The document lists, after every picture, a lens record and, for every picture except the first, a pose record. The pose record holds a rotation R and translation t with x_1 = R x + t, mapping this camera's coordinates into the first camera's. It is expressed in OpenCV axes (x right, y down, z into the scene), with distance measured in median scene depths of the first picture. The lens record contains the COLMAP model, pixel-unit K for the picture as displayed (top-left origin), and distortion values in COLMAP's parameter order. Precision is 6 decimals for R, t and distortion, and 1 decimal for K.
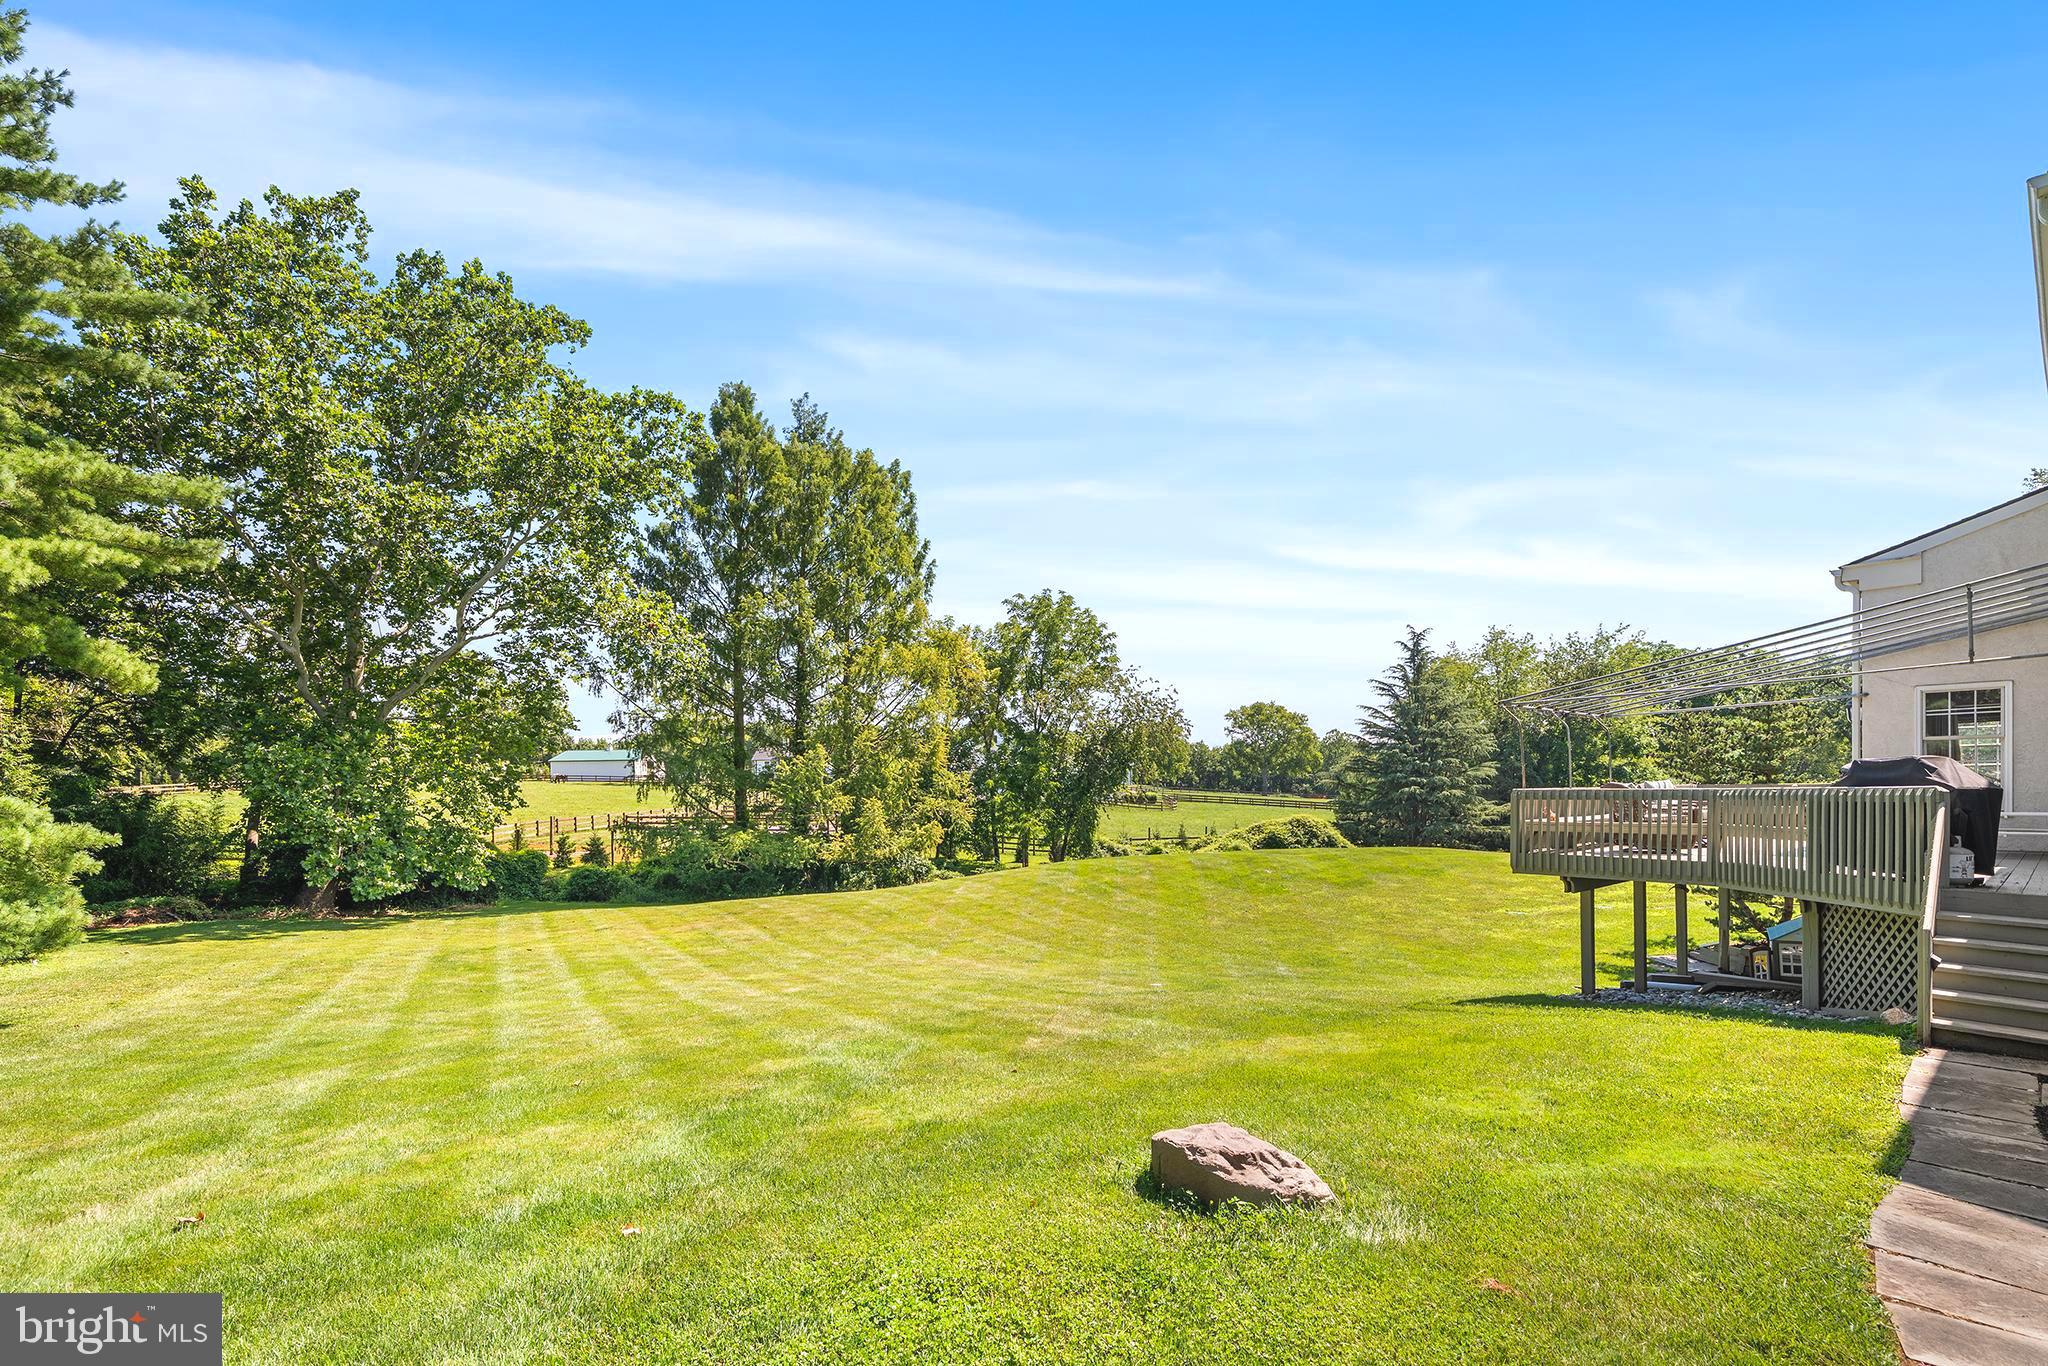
lens RADIAL K [[903.1, 0, 1018.9], [0, 903.1, 802.5], [0, 0, 1]] dist [-0.000967, -0.000307]
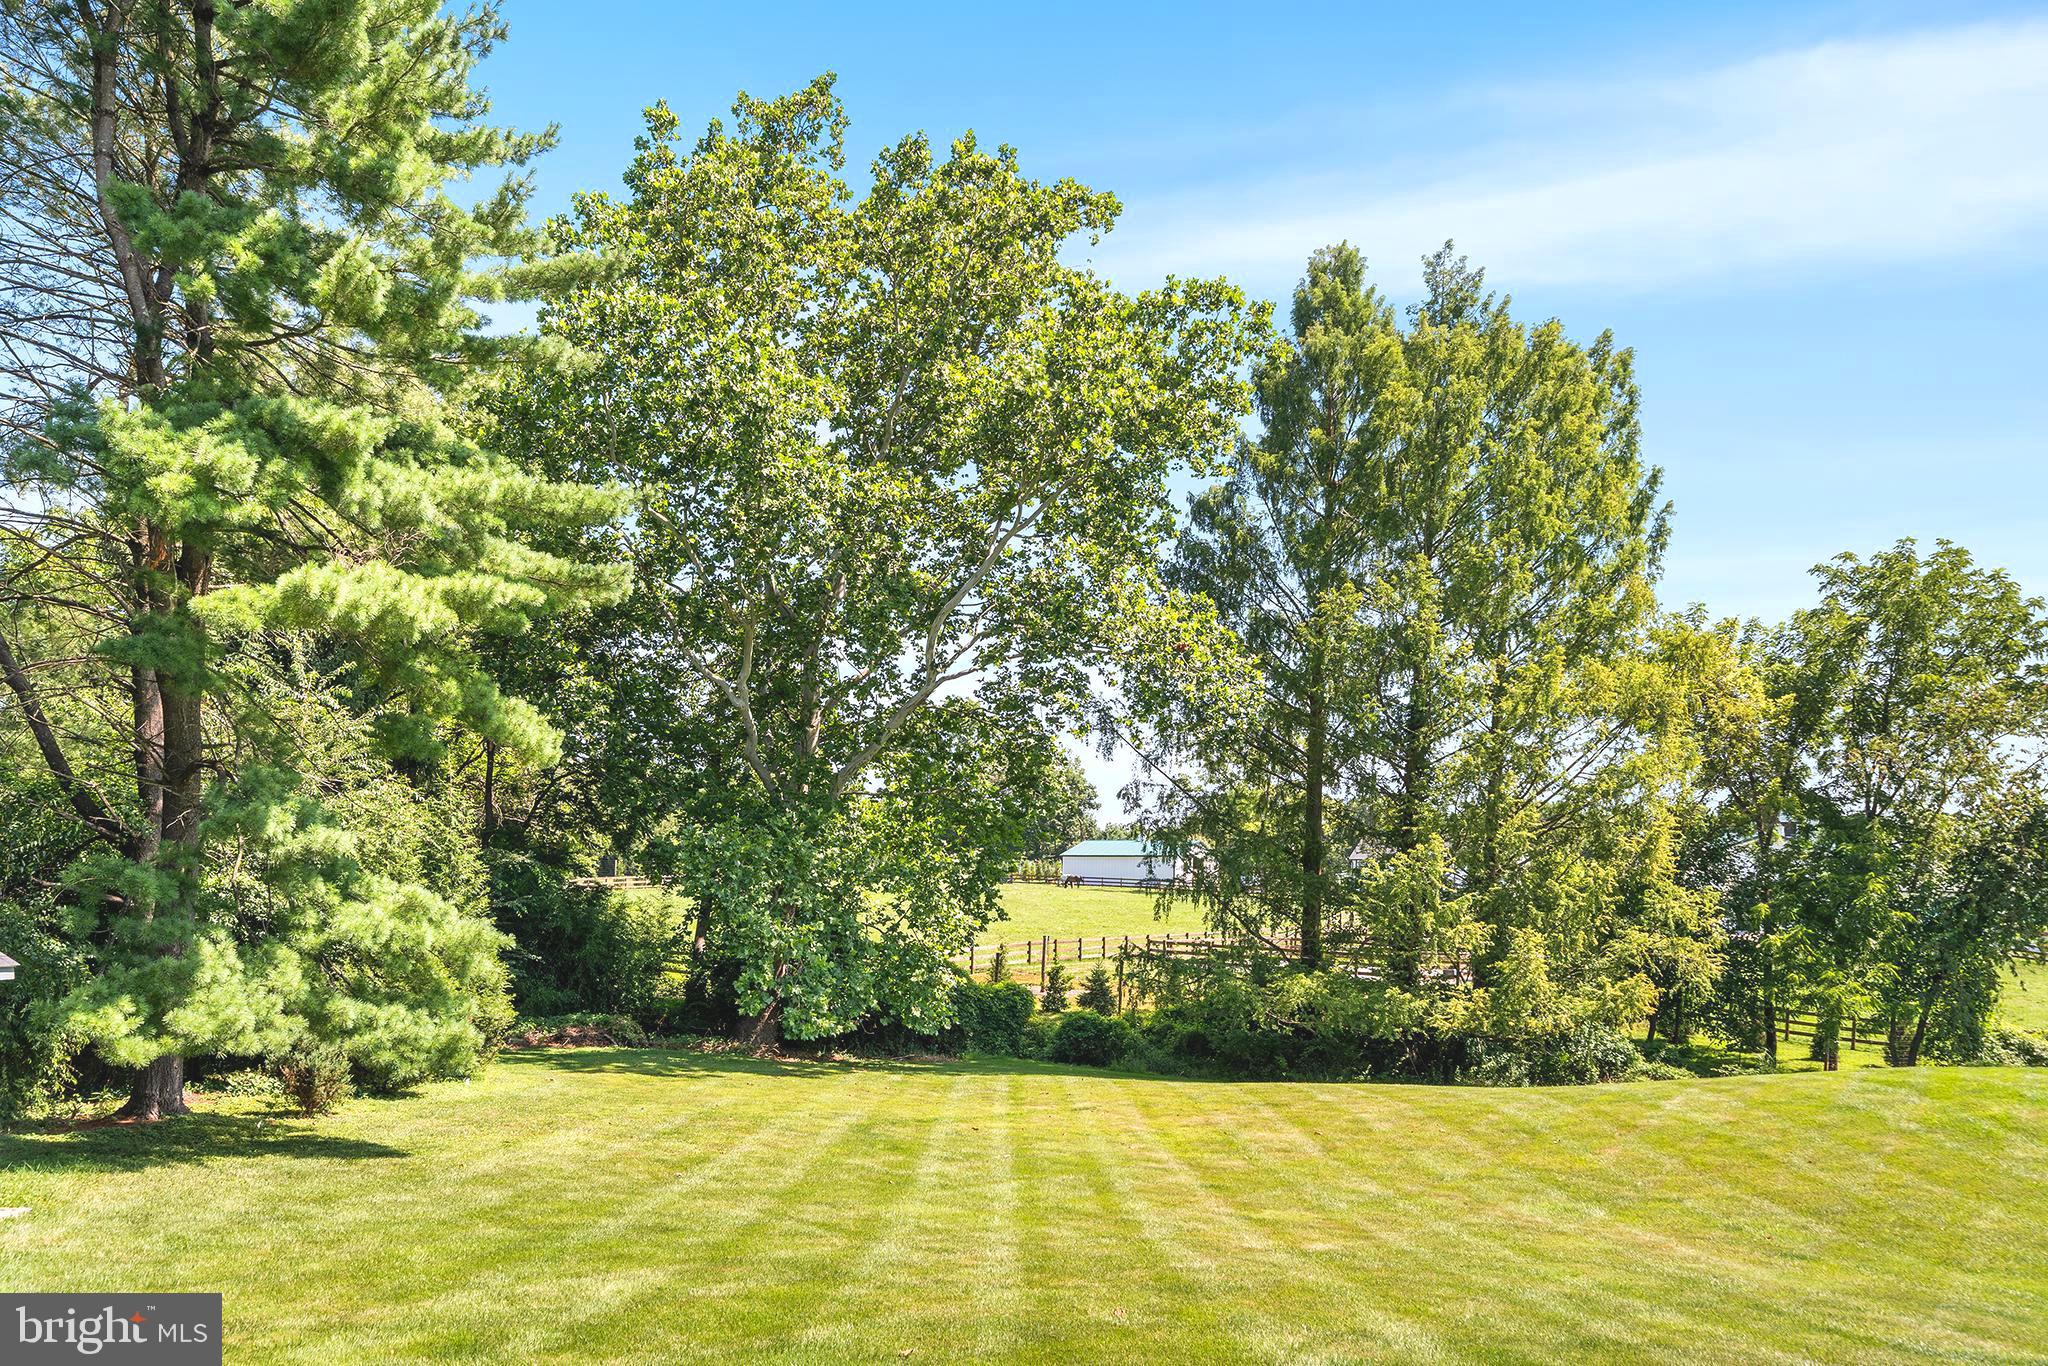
lens RADIAL K [[1471.3, 0, 1022.0], [0, 1471.3, 951.1], [0, 0, 1]] dist [0.000505, -0.000155]
pose [[0.872230, 0.048531, -0.486683, 0.014587], [-0.041374, 0.998820, 0.025450, -0.001059], [0.487344, -0.002062, 0.873208, 0.022459]]
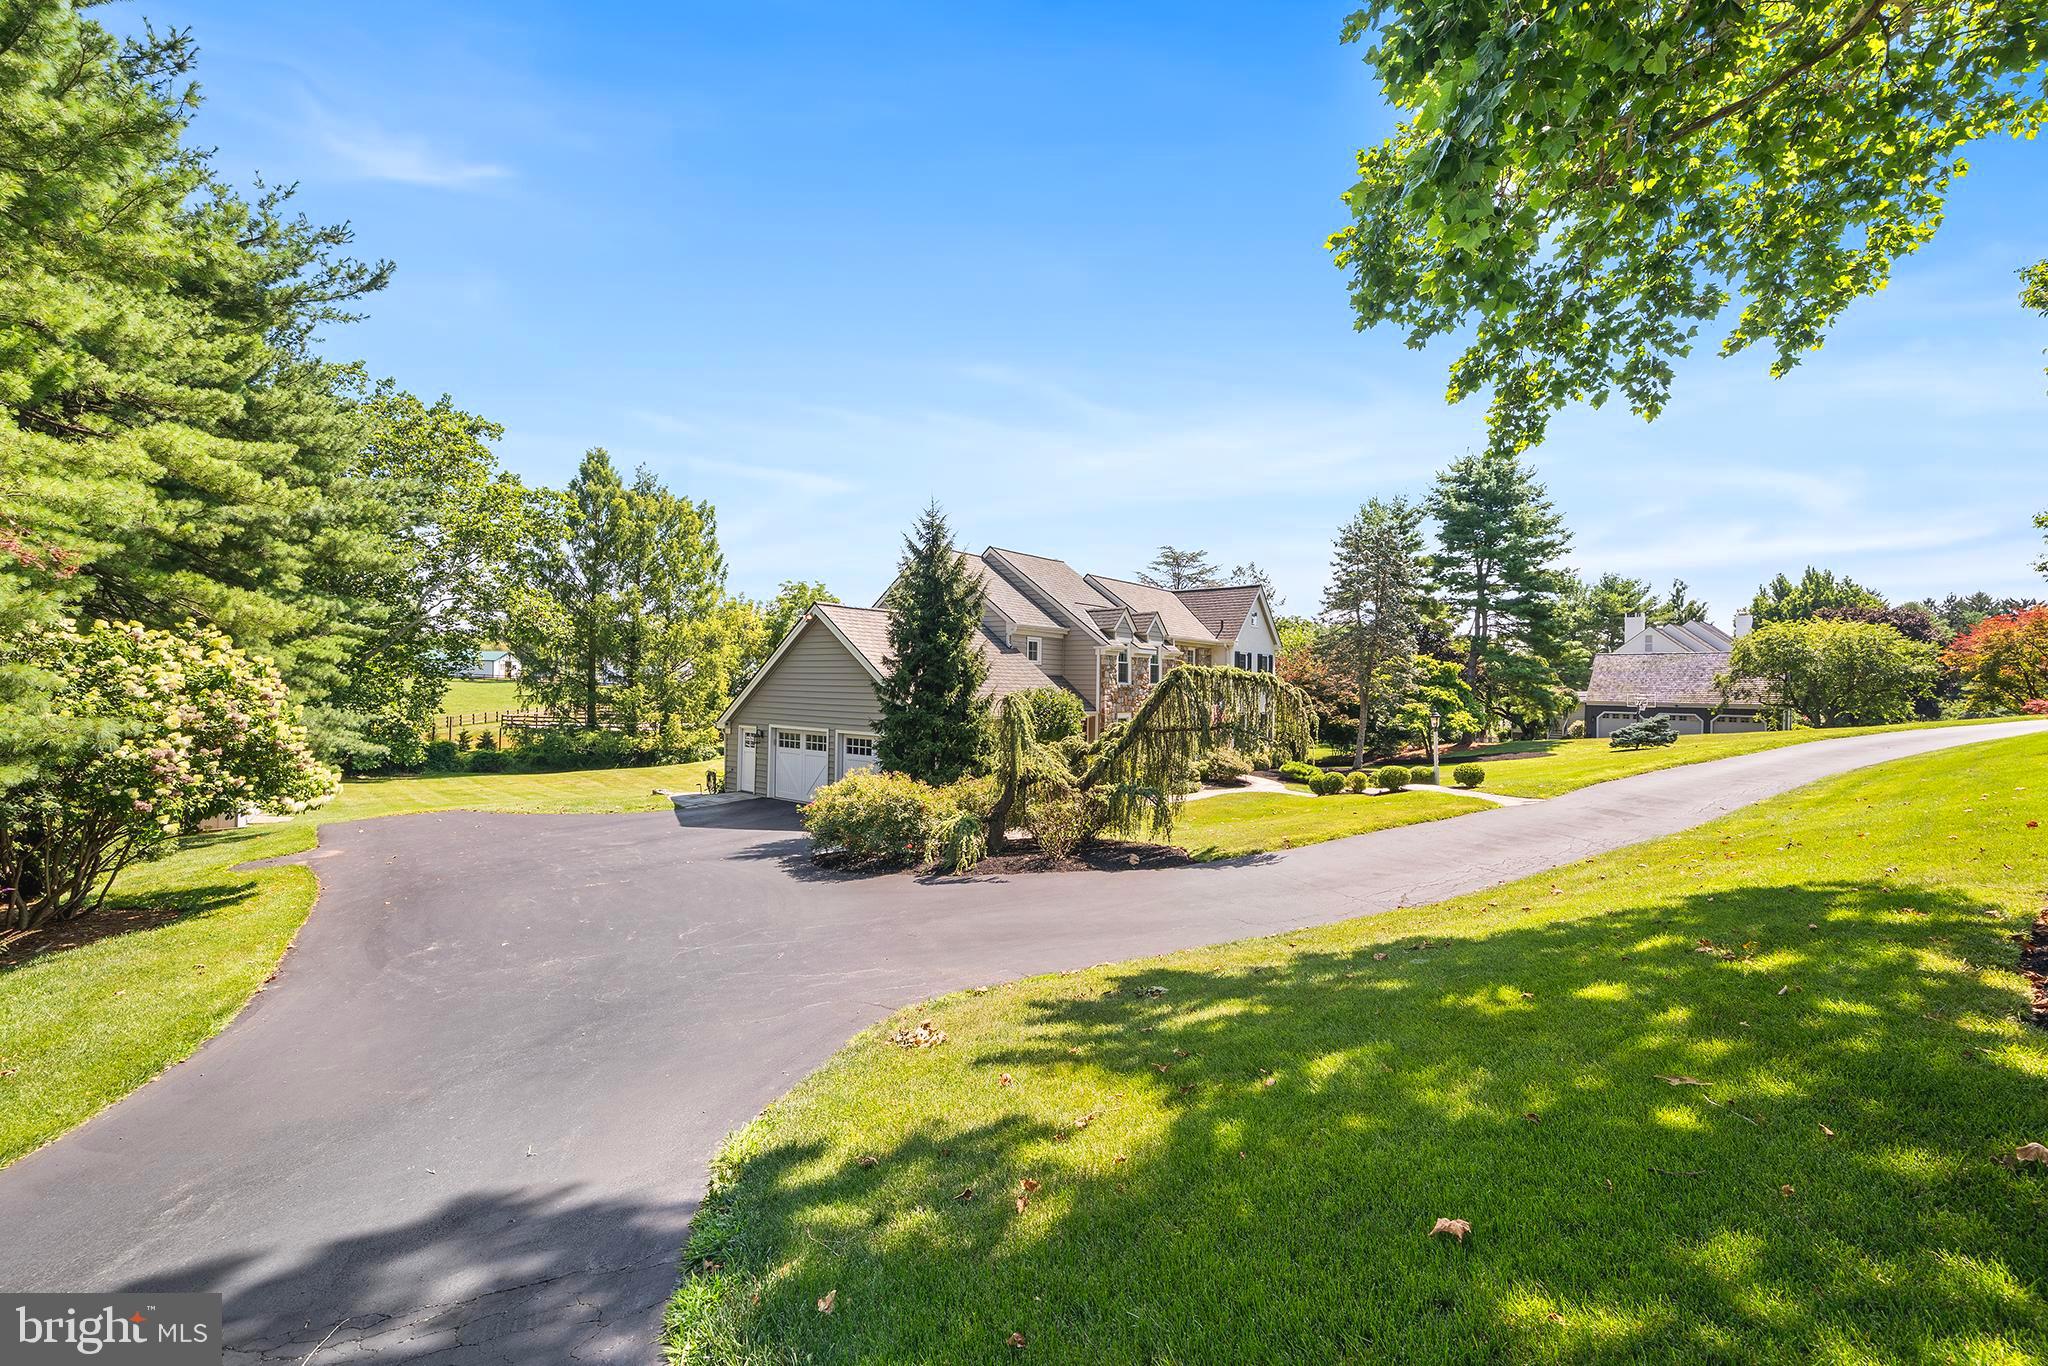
lens RADIAL K [[791.6, 0, 1029.3], [0, 791.6, 690.5], [0, 0, 1]] dist [0.000236, -0.000016]
pose [[0.978416, 0.030144, 0.204435, 0.189548], [-0.026968, 0.999469, -0.018304, -0.039039], [-0.204878, 0.012396, 0.978709, -0.617541]]
